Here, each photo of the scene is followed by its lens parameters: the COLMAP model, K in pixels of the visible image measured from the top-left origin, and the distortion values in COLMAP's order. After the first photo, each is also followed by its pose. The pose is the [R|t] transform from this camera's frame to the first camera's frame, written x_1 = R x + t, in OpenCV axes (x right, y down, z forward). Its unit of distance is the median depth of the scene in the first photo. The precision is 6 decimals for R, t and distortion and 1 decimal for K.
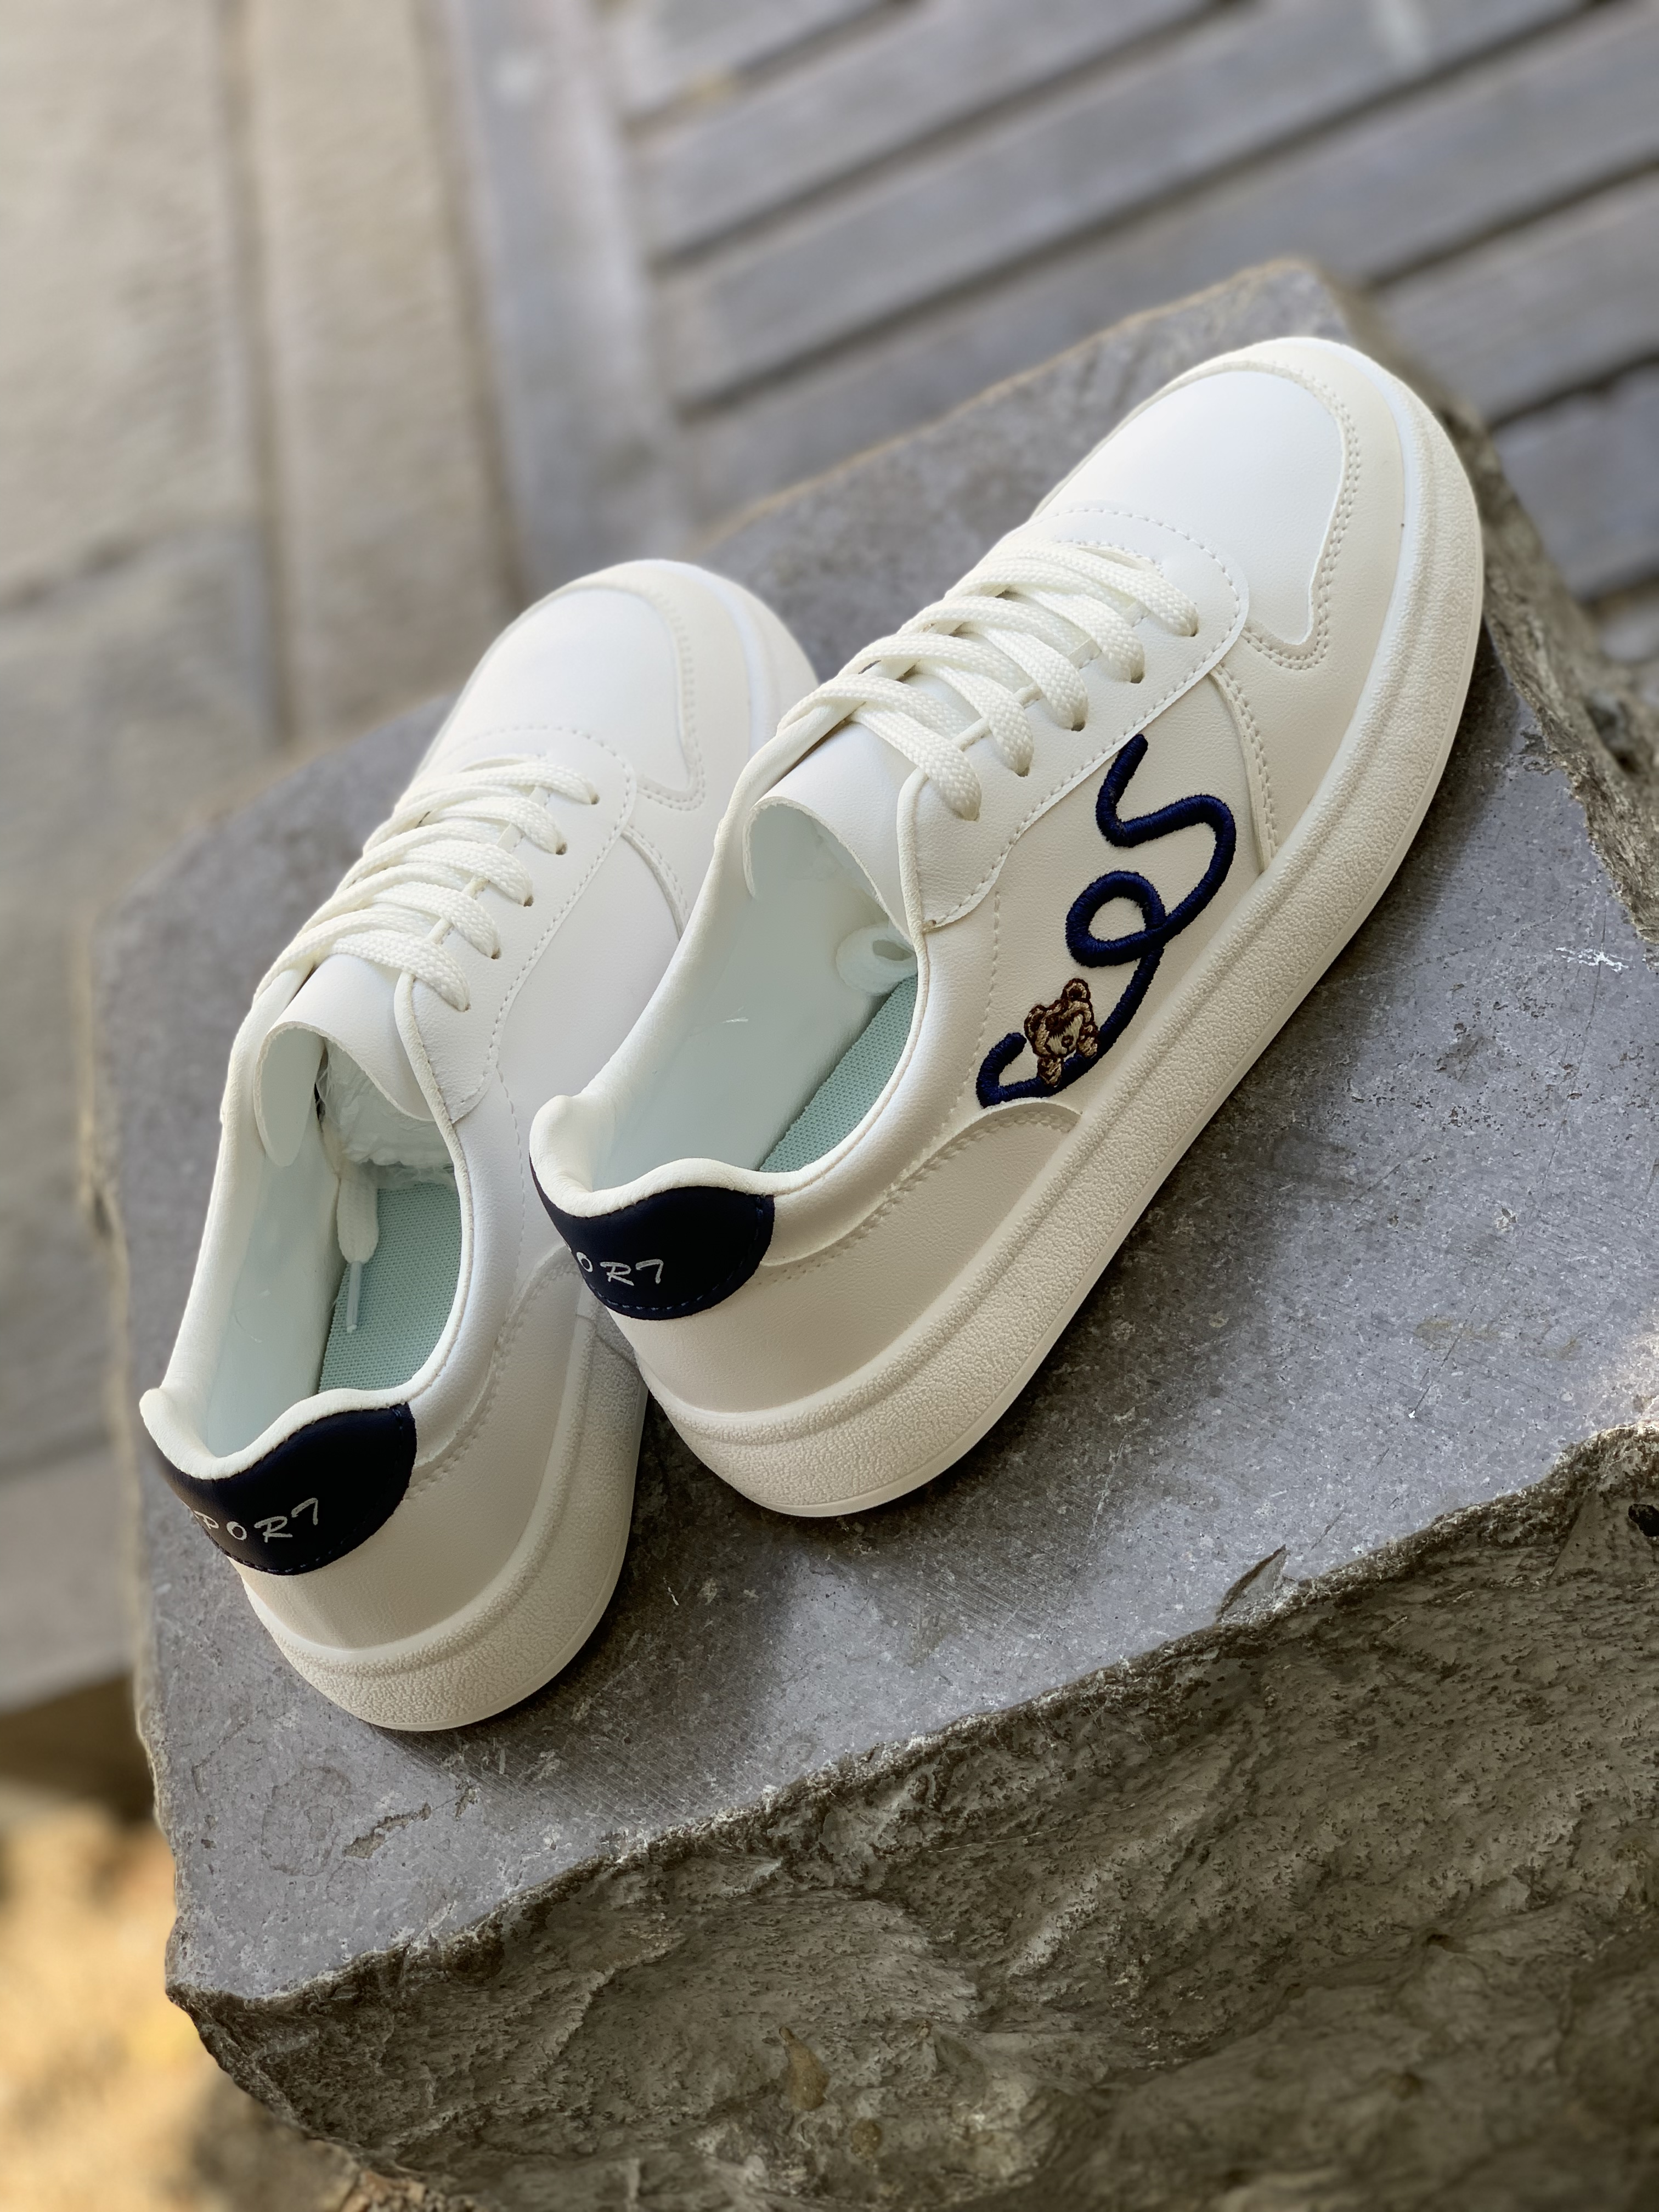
lens RADIAL K [[3381.8, 0, 827.8], [0, 3381.8, 1107.7], [0, 0, 1]] dist [0.025520, 0.000000]
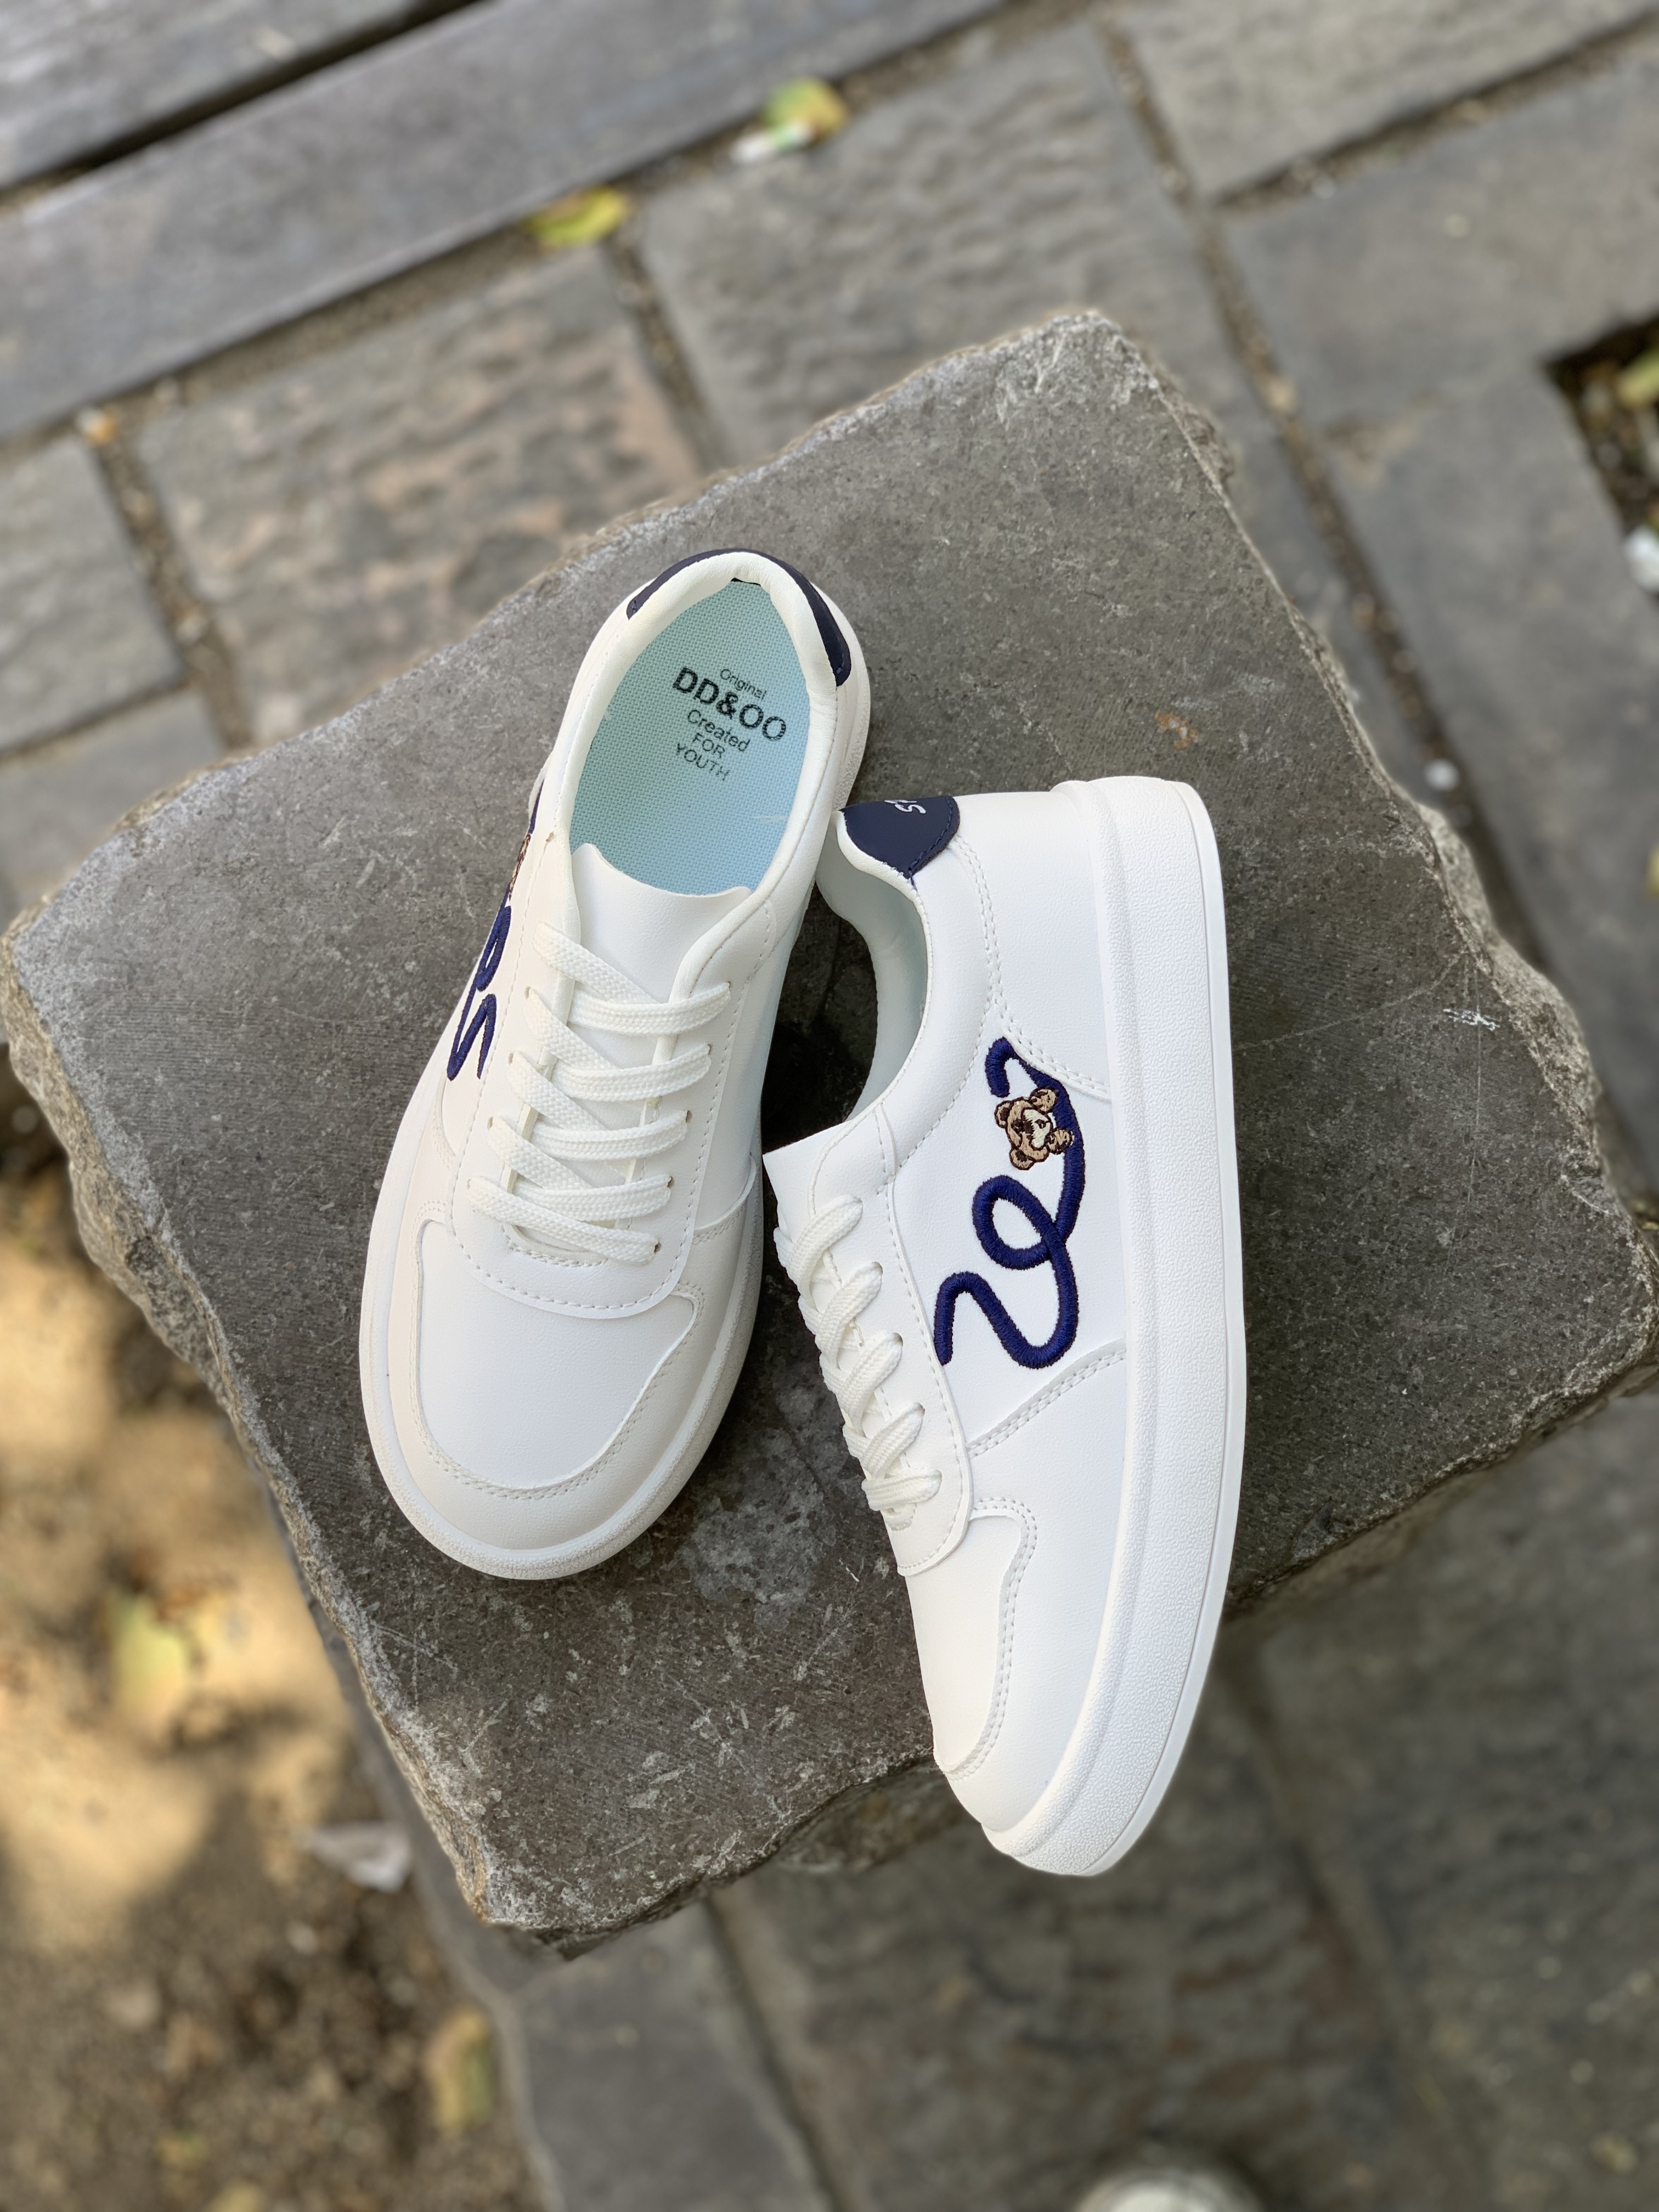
lens RADIAL K [[3381.8, 0, 830.4], [0, 3381.8, 1103.2], [0, 0, 1]] dist [0.025520, 0.000000]
pose [[0.882178, -0.203229, 0.424805, -0.581571], [0.012280, 0.911704, 0.410663, -0.569455], [-0.470755, -0.357062, 0.806782, 0.009010]]
